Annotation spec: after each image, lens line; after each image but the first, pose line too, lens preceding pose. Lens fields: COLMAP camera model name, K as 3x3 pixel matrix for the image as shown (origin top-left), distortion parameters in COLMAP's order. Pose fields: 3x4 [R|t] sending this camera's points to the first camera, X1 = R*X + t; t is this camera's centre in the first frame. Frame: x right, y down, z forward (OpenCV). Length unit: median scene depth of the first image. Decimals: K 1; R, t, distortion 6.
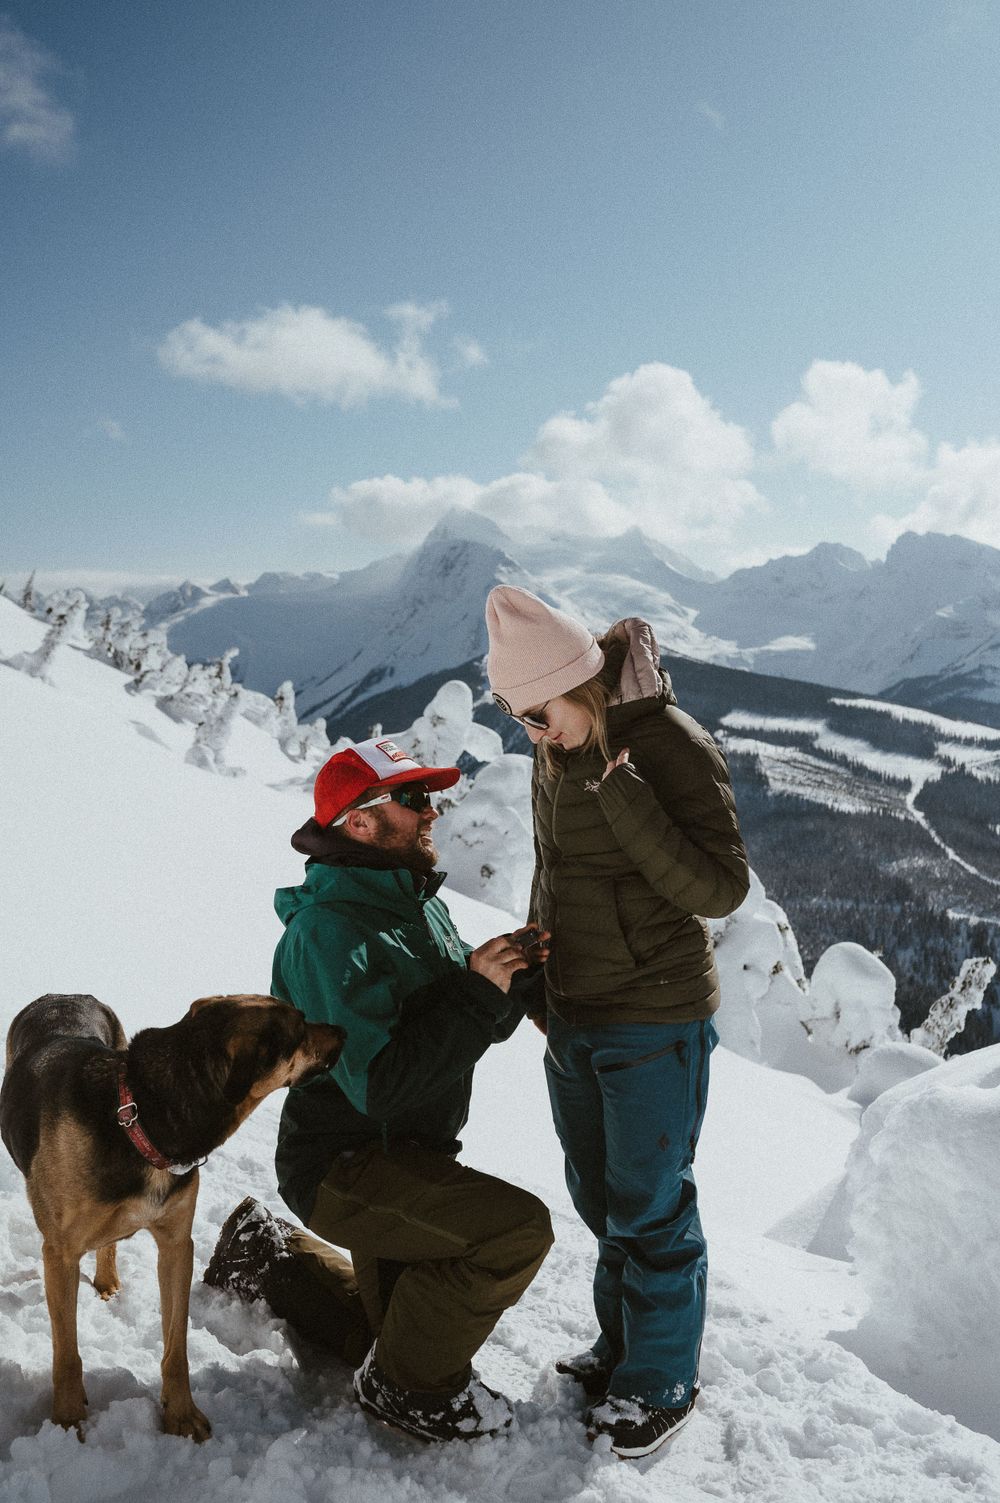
lens RADIAL K [[1432.0, 0, 505.7], [0, 1432.0, 762.2], [0, 0, 1]] dist [-0.000643, 0.000000]
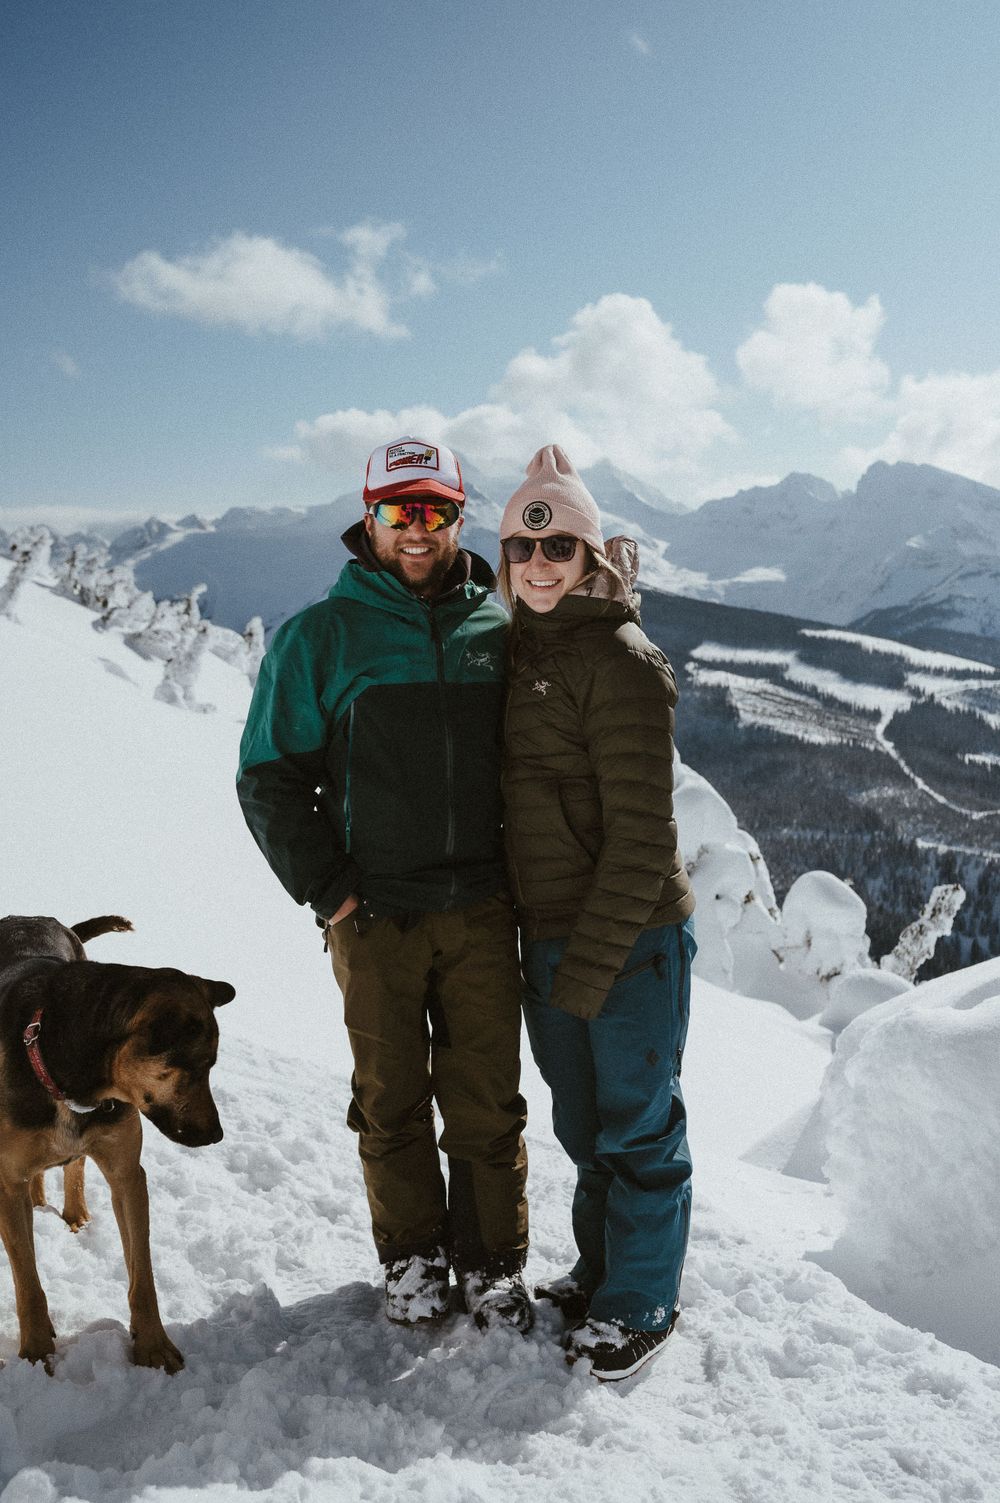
lens RADIAL K [[1432.0, 0, 501.4], [0, 1432.0, 758.5], [0, 0, 1]] dist [-0.000643, 0.000000]
pose [[0.999806, -0.010400, 0.016706, -0.000009], [0.009670, 0.999020, 0.043201, 0.000791], [-0.017139, -0.043031, 0.998927, 0.001945]]
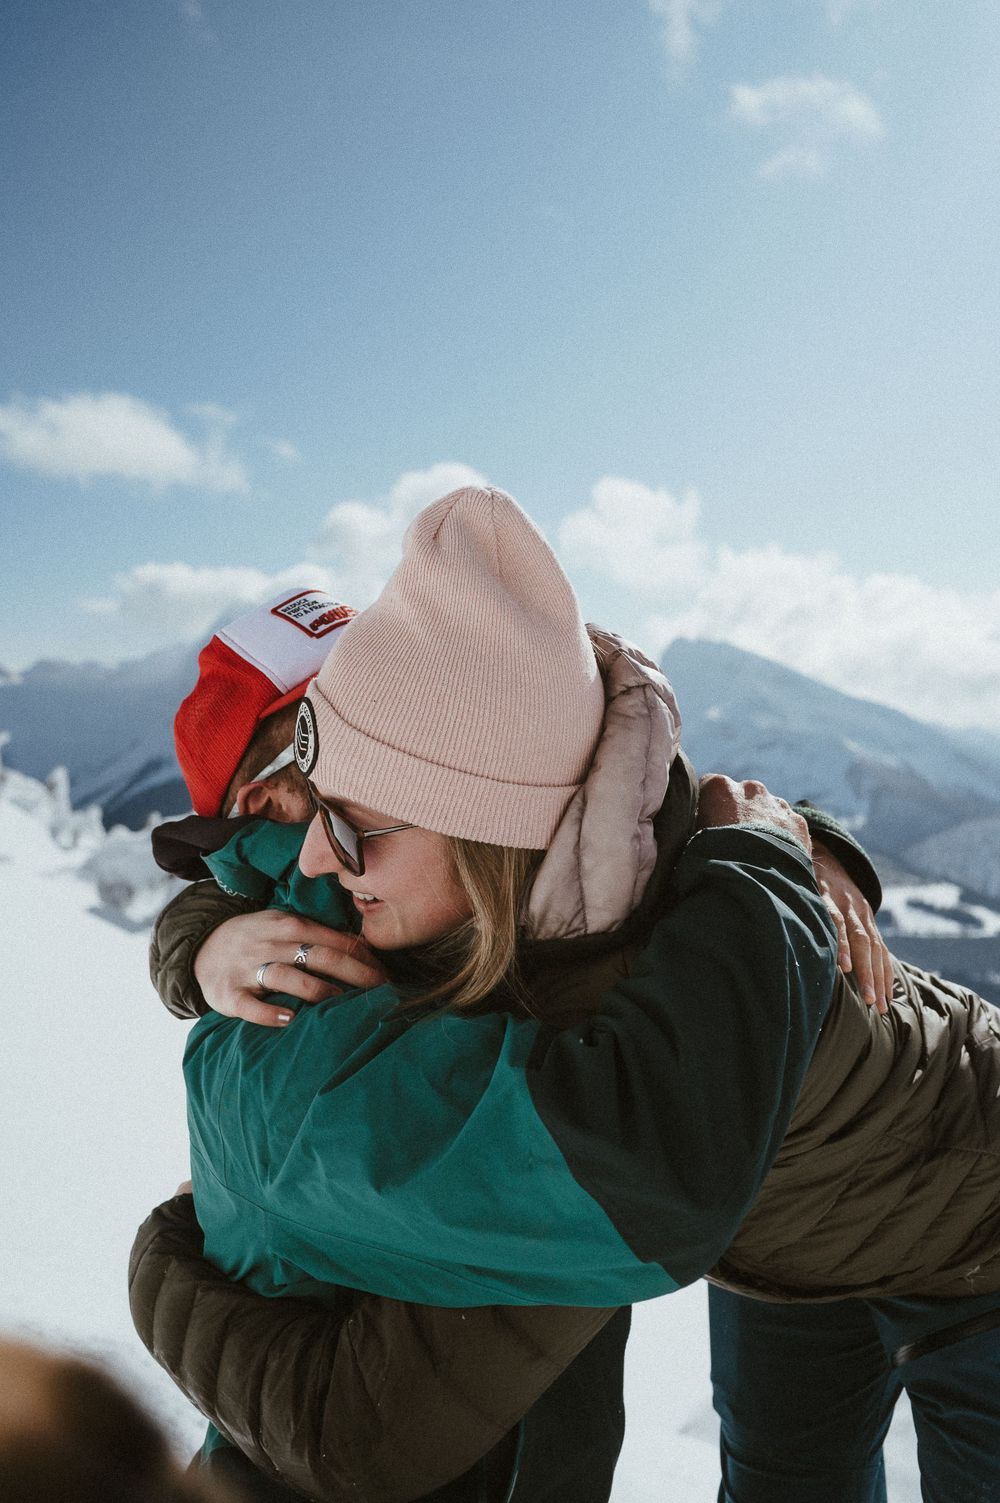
lens RADIAL K [[1263.1, 0, 497.5], [0, 1263.1, 748.7], [0, 0, 1]] dist [0.008513, 0.011136]
pose [[0.992333, 0.018637, 0.122180, 0.454882], [-0.011706, 0.998294, -0.057199, -0.287958], [-0.123037, 0.055330, 0.990858, 1.280031]]
